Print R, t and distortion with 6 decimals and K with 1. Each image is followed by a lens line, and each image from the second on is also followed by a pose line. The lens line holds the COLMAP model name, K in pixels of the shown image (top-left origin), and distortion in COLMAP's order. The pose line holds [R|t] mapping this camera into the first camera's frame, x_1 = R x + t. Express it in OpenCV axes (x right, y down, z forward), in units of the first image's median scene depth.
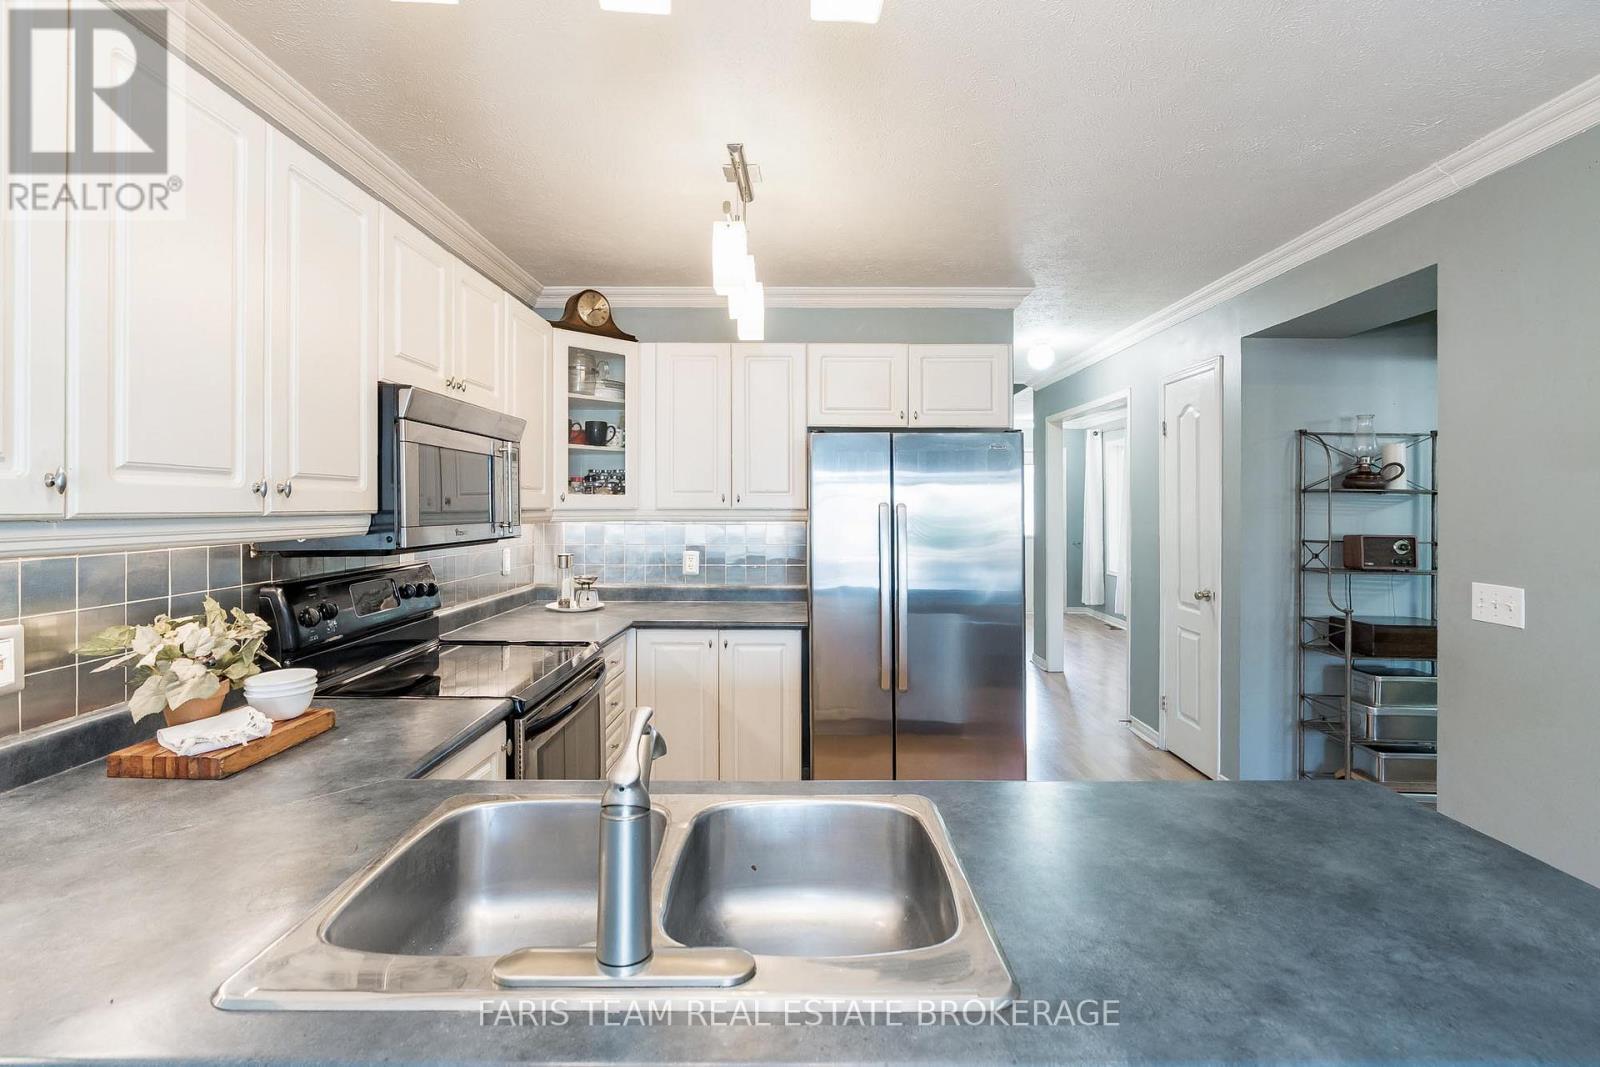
lens RADIAL K [[749.8, 0, 786.1], [0, 749.8, 502.5], [0, 0, 1]] dist [-0.002437, 0.000154]
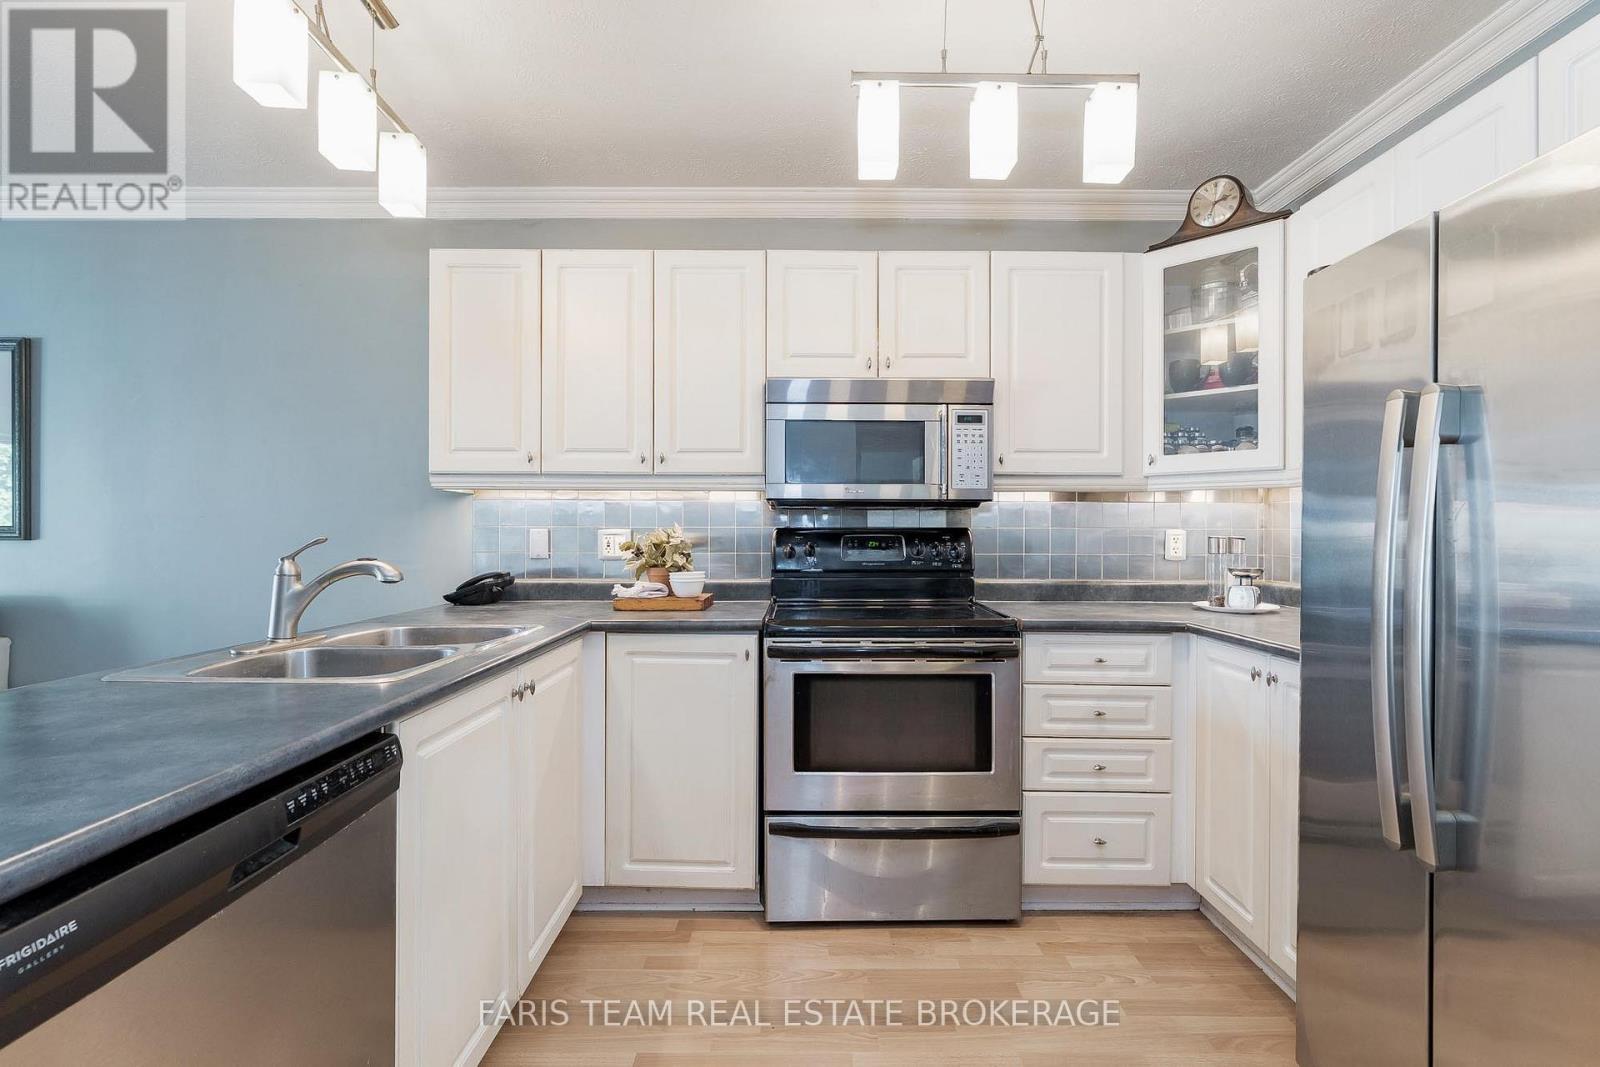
lens RADIAL K [[733.8, 0, 800.0], [0, 733.8, 533.5], [0, 0, 1]] dist [-0.000140, 0.000706]
pose [[0.024553, 0.001086, -0.999698, 0.496230], [-0.001055, 0.999999, 0.001061, 0.074147], [0.999698, 0.001029, 0.024554, 0.620628]]
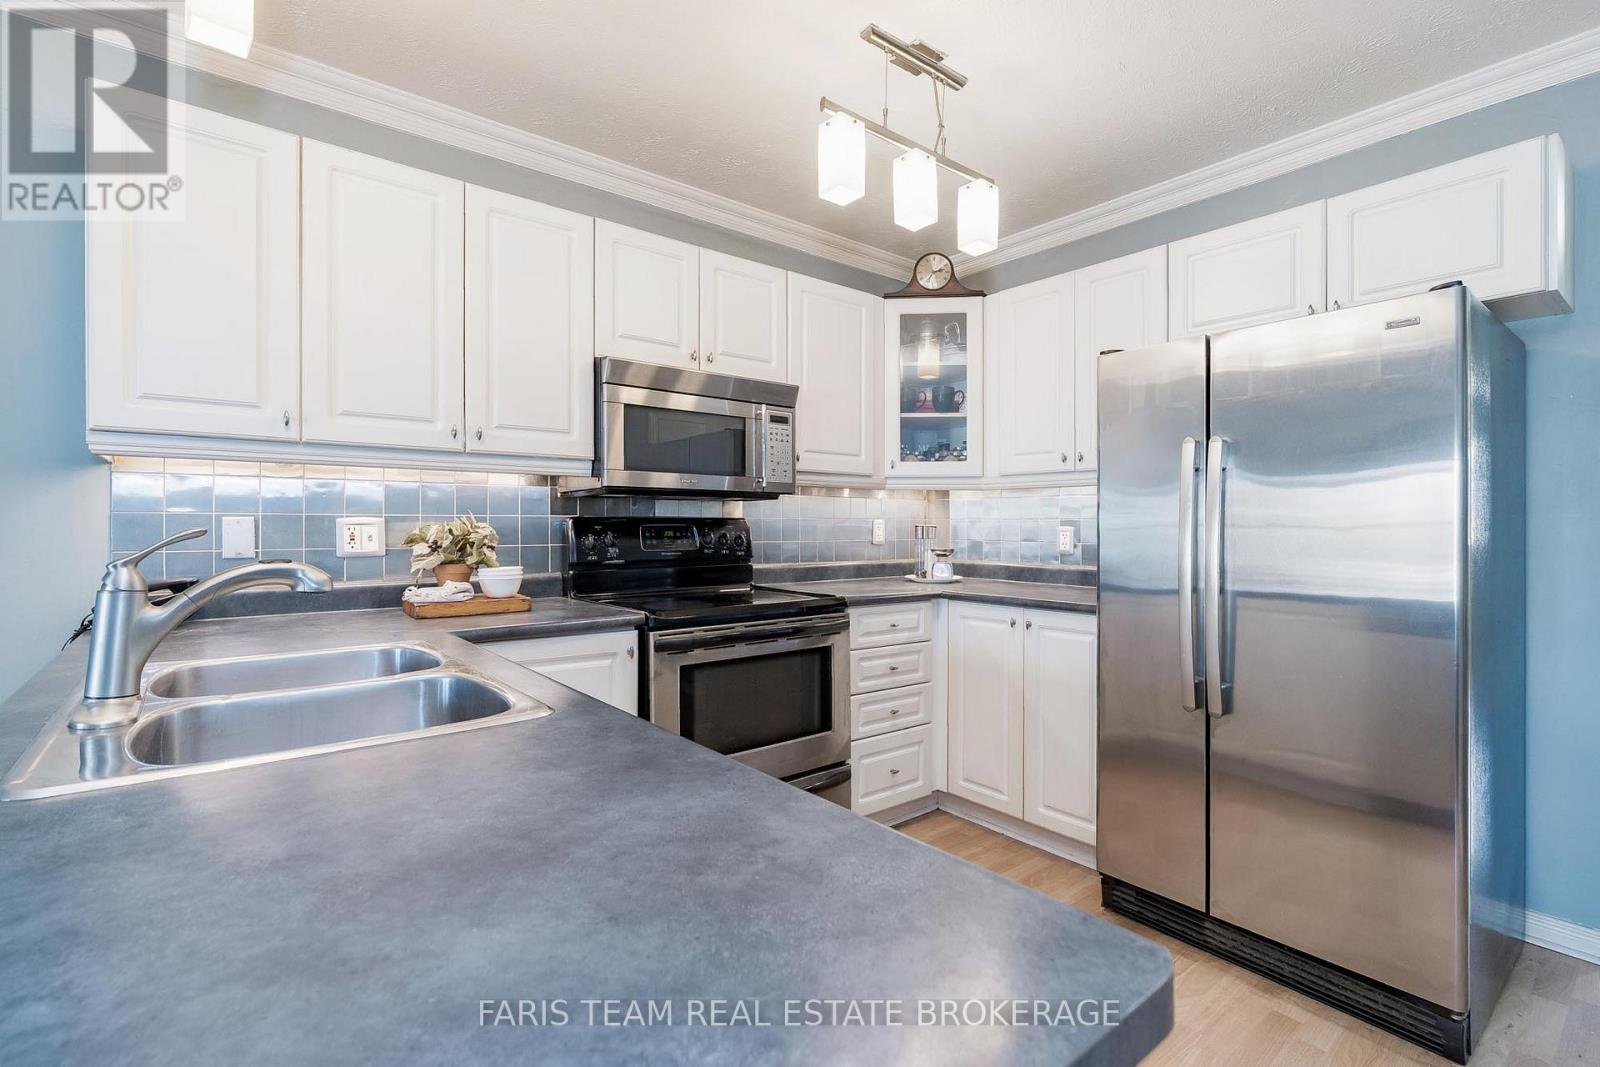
lens RADIAL K [[729.7, 0, 805.7], [0, 729.7, 525.9], [0, 0, 1]] dist [-0.003541, 0.000828]
pose [[0.645194, 0.003493, -0.764010, 0.392749], [-0.000876, 0.999992, 0.003832, 0.074755], [0.764018, -0.001804, 0.645193, 0.280776]]
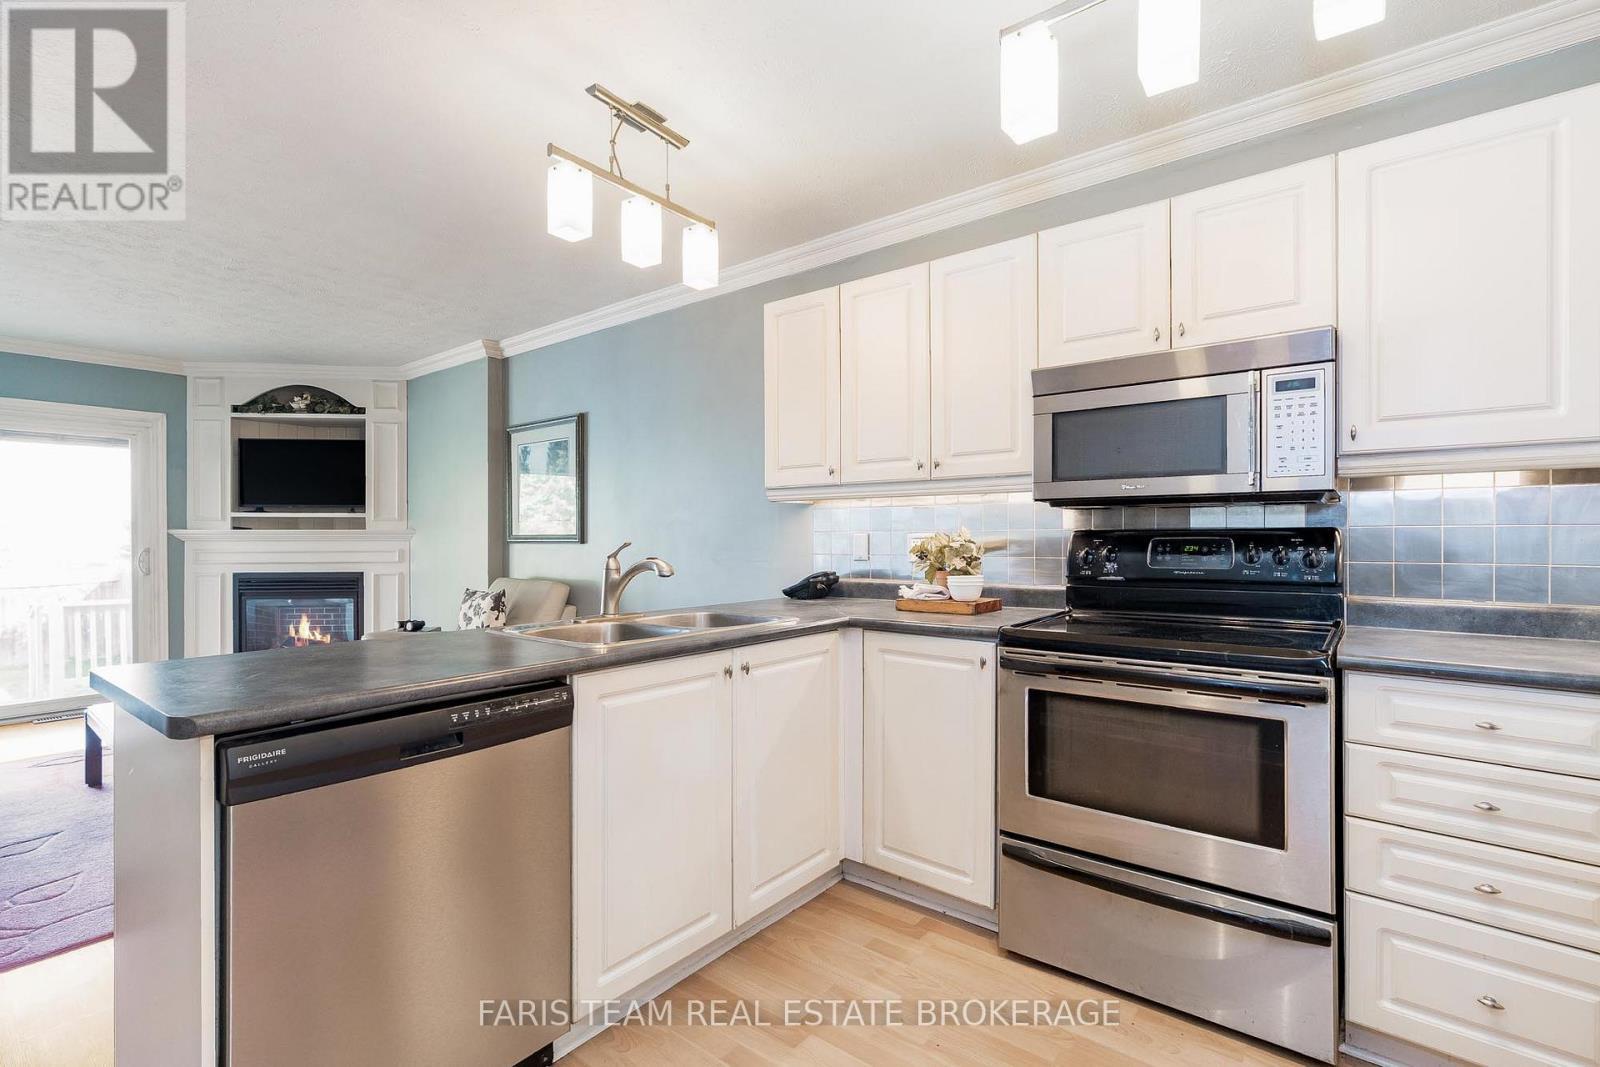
lens RADIAL K [[732.0, 0, 804.1], [0, 732.0, 536.6], [0, 0, 1]] dist [0.011399, 0.000774]
pose [[-0.597440, 0.002669, -0.801910, 0.432962], [0.005571, 0.999984, -0.000823, 0.074224], [0.801895, -0.004959, -0.597445, 0.863704]]
